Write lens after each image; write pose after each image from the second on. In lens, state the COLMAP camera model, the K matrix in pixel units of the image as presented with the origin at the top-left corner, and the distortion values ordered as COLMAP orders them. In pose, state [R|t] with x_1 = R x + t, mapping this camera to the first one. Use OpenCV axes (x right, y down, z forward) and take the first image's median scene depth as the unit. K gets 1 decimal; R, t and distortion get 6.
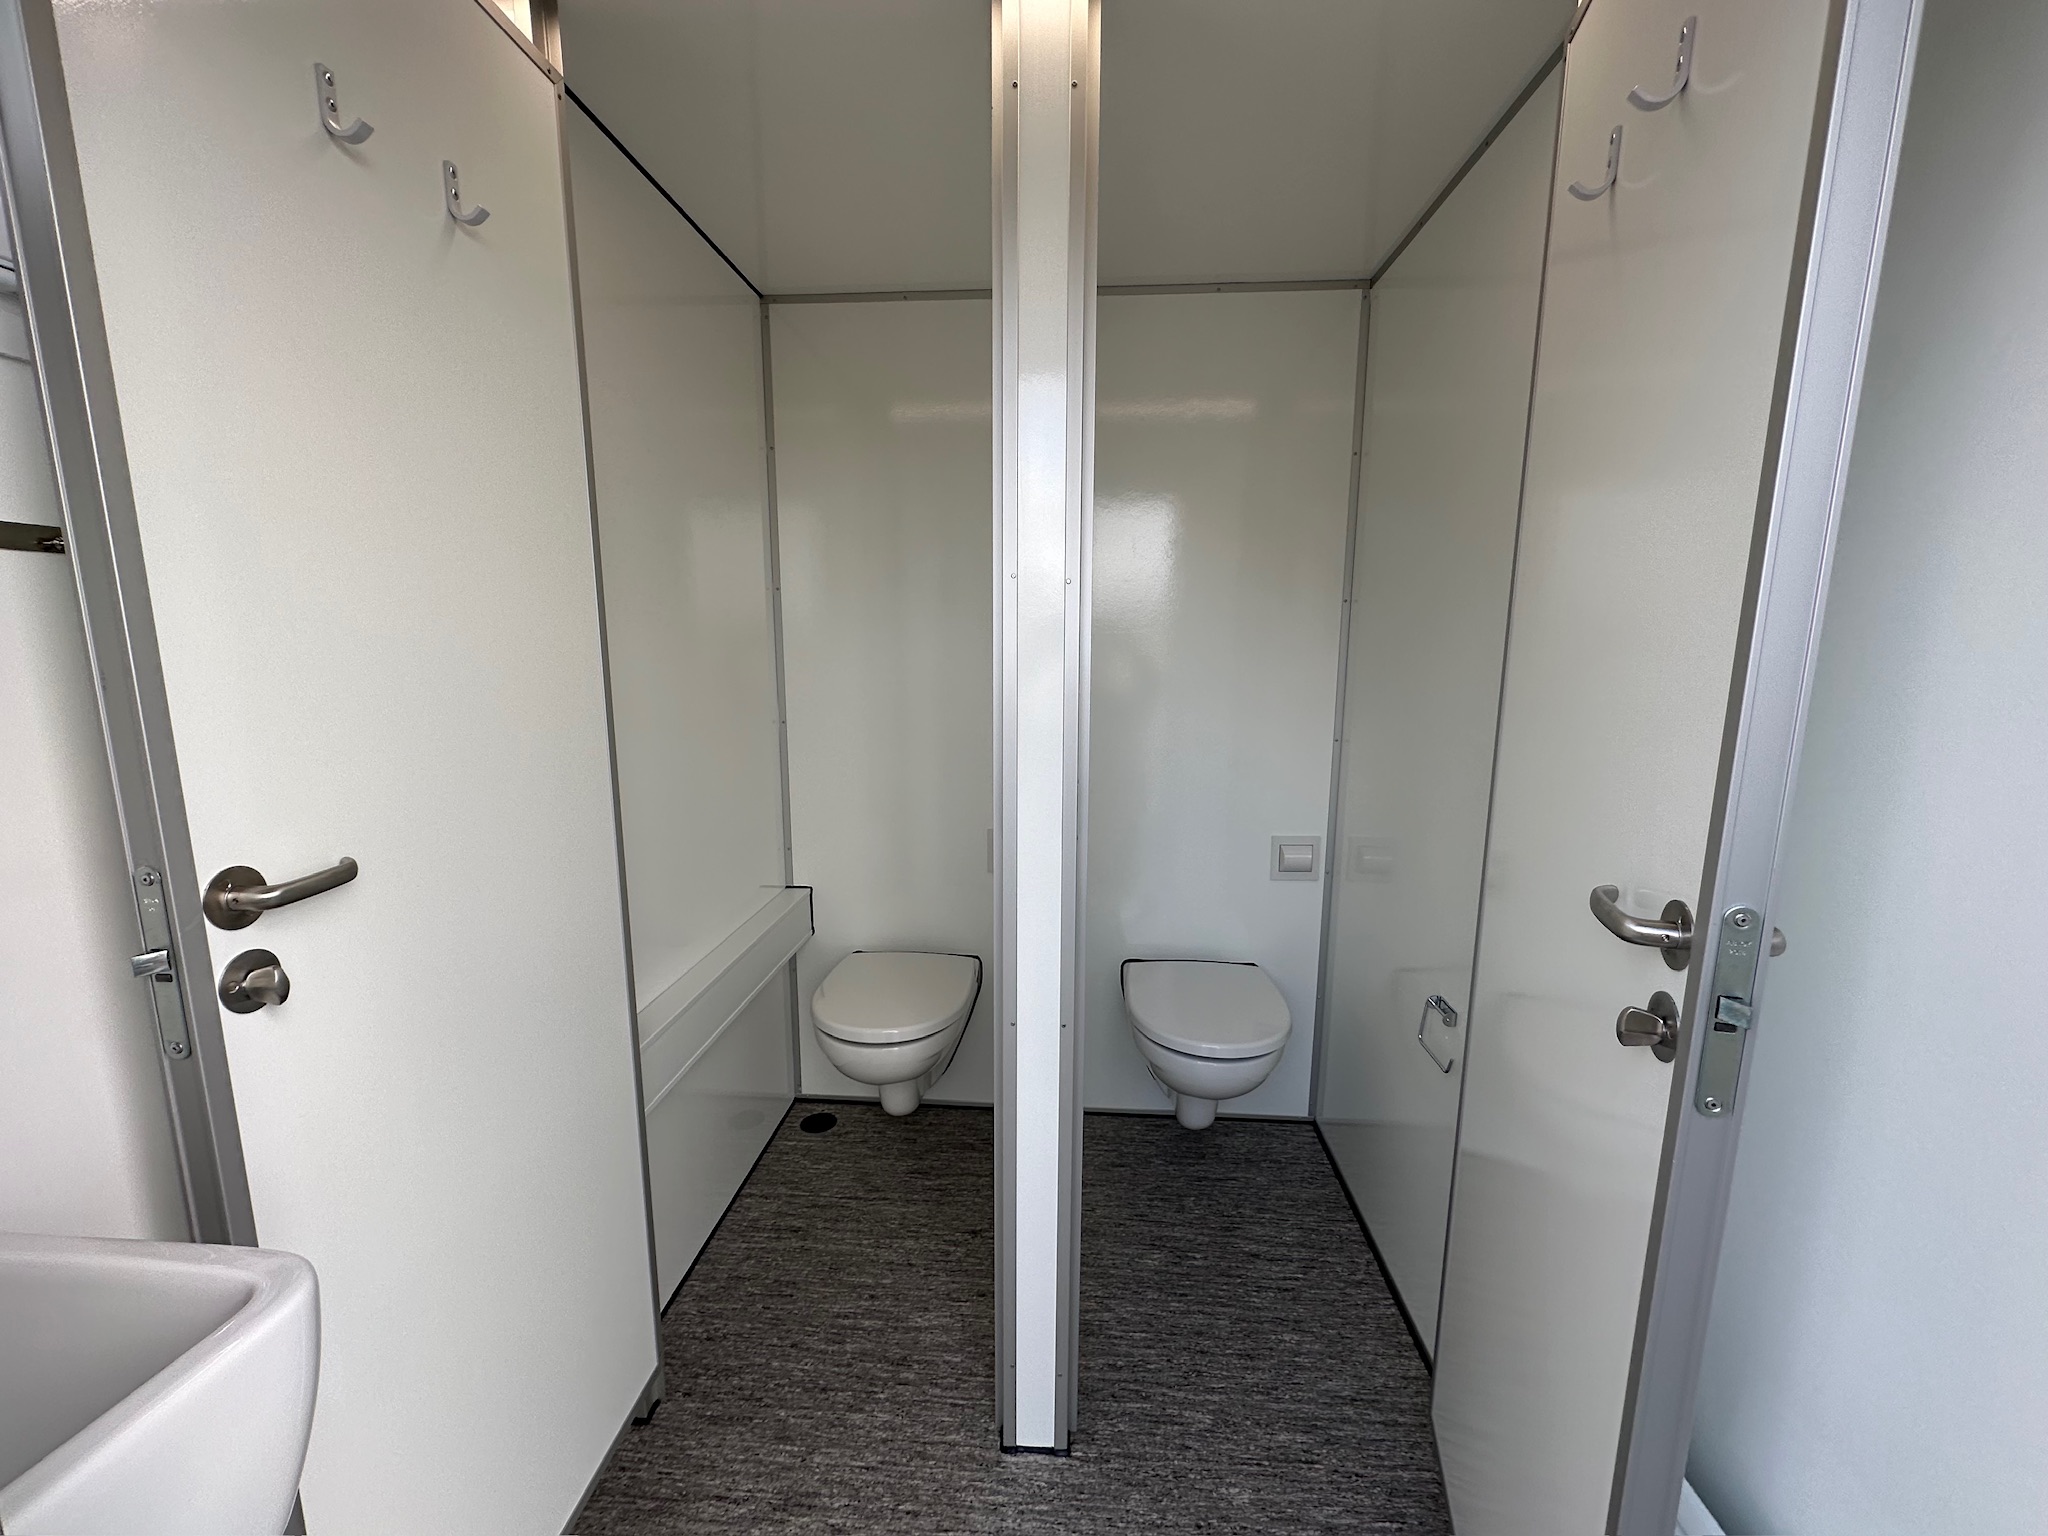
lens RADIAL K [[827.7, 0, 1029.4], [0, 827.7, 771.8], [0, 0, 1]] dist [0.000317, -0.000114]
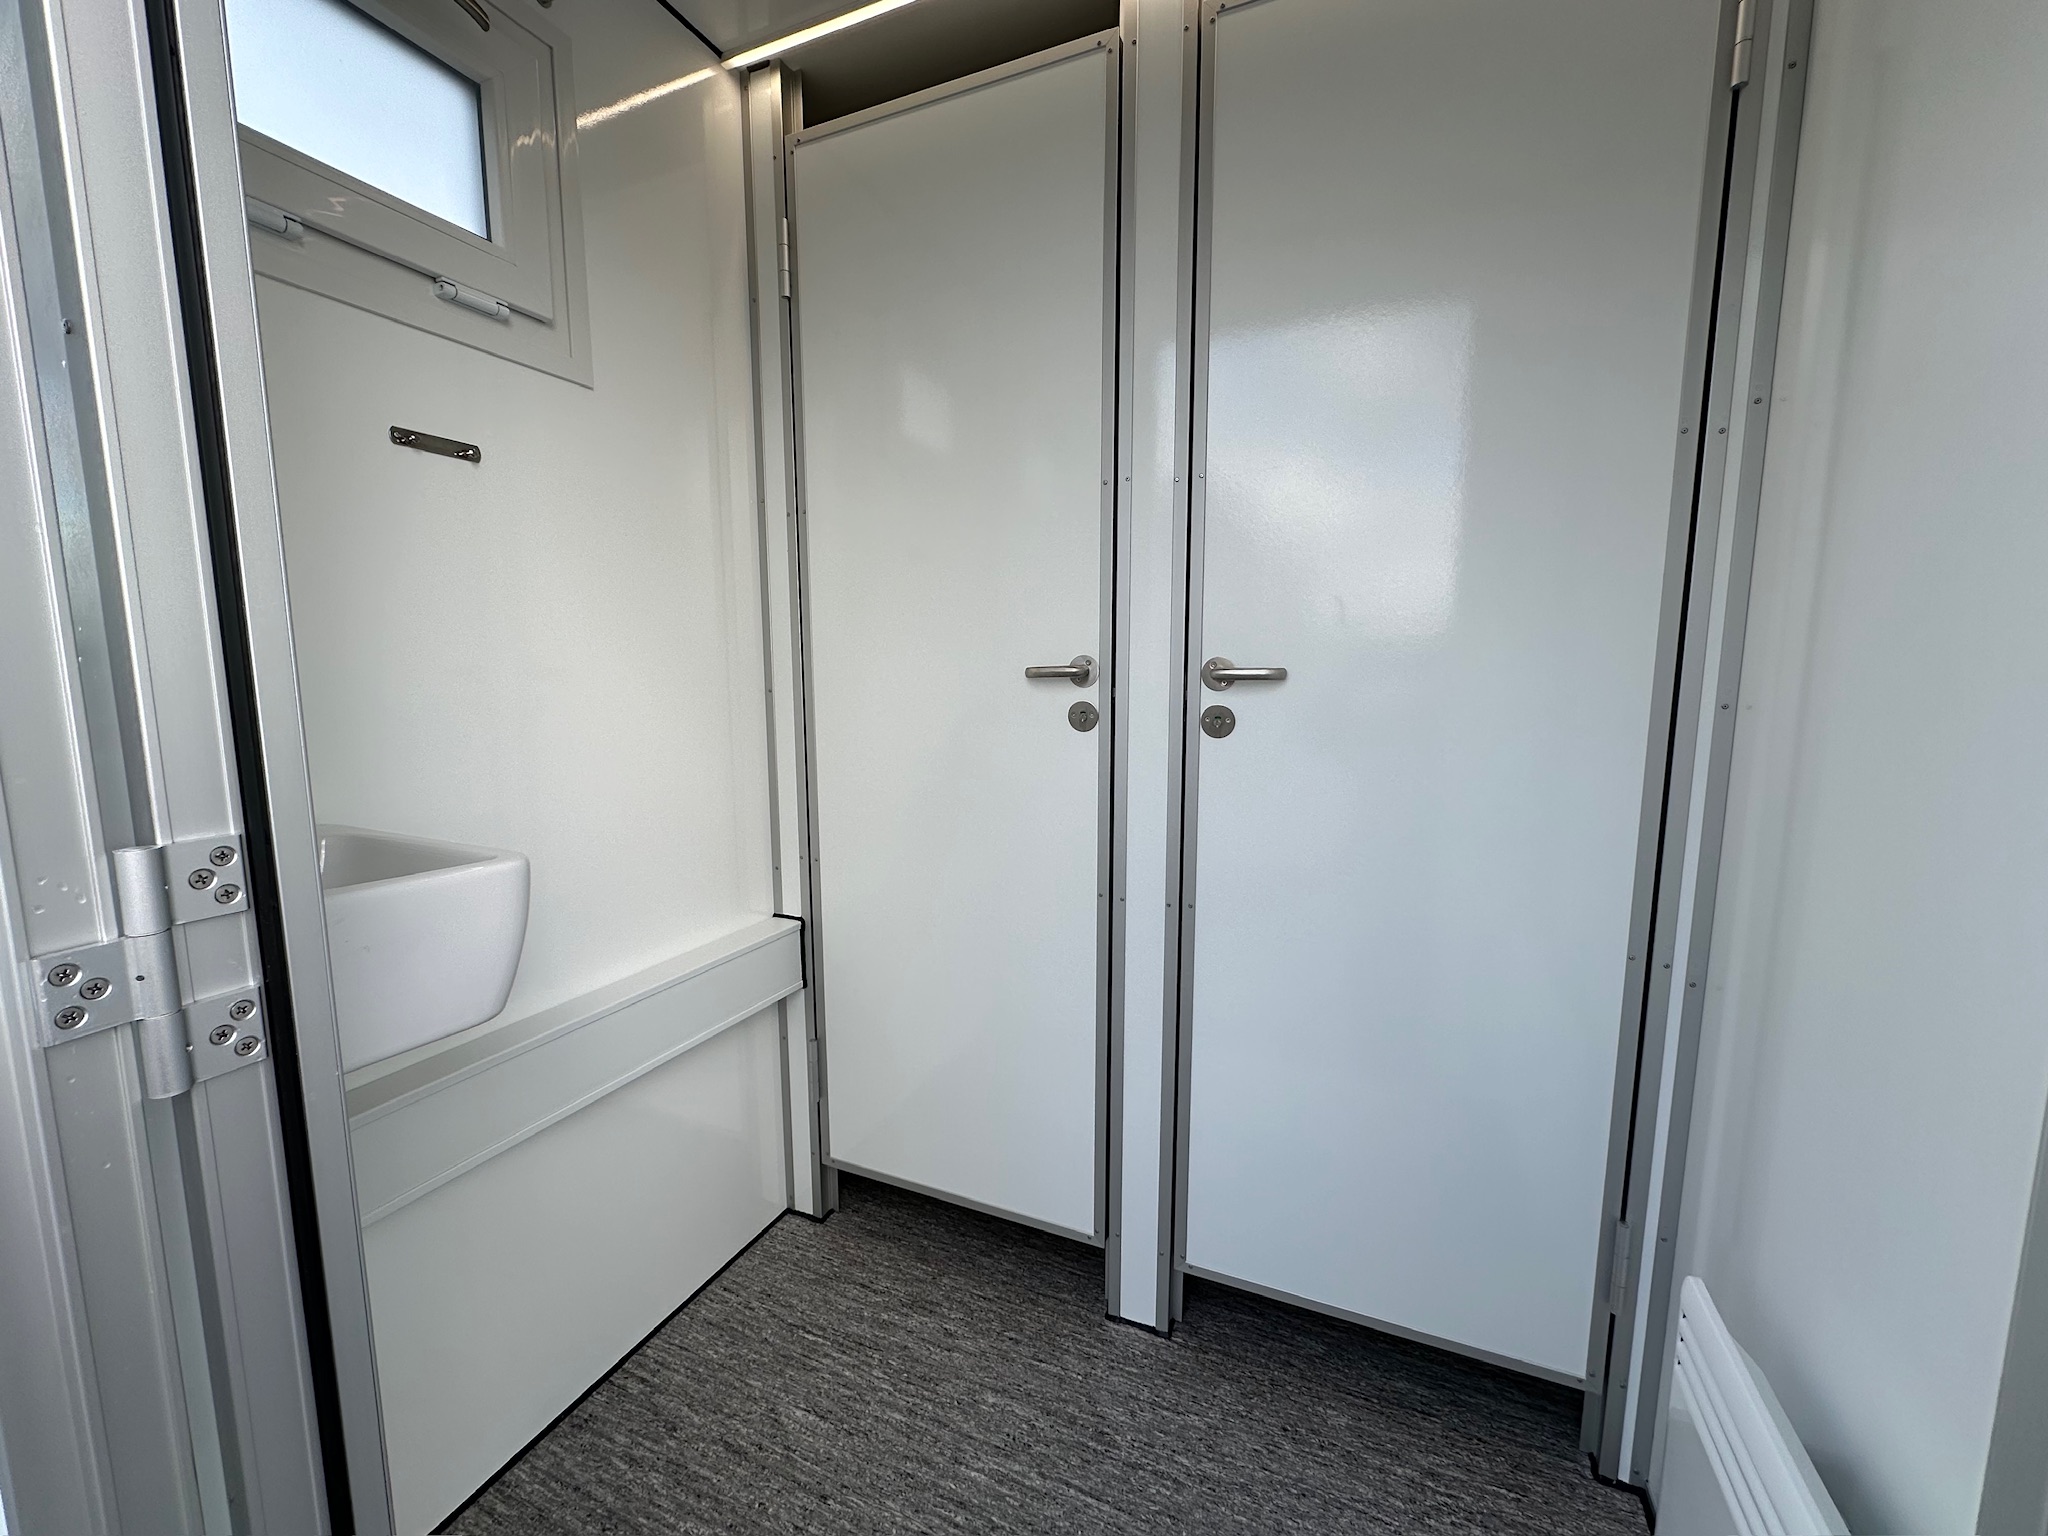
lens RADIAL K [[827.7, 0, 1022.6], [0, 827.7, 769.2], [0, 0, 1]] dist [0.000317, -0.000114]
pose [[0.941829, 0.037825, -0.333957, 0.197606], [-0.049701, 0.998397, -0.027086, 0.158977], [0.332397, 0.042108, 0.942199, -0.062217]]
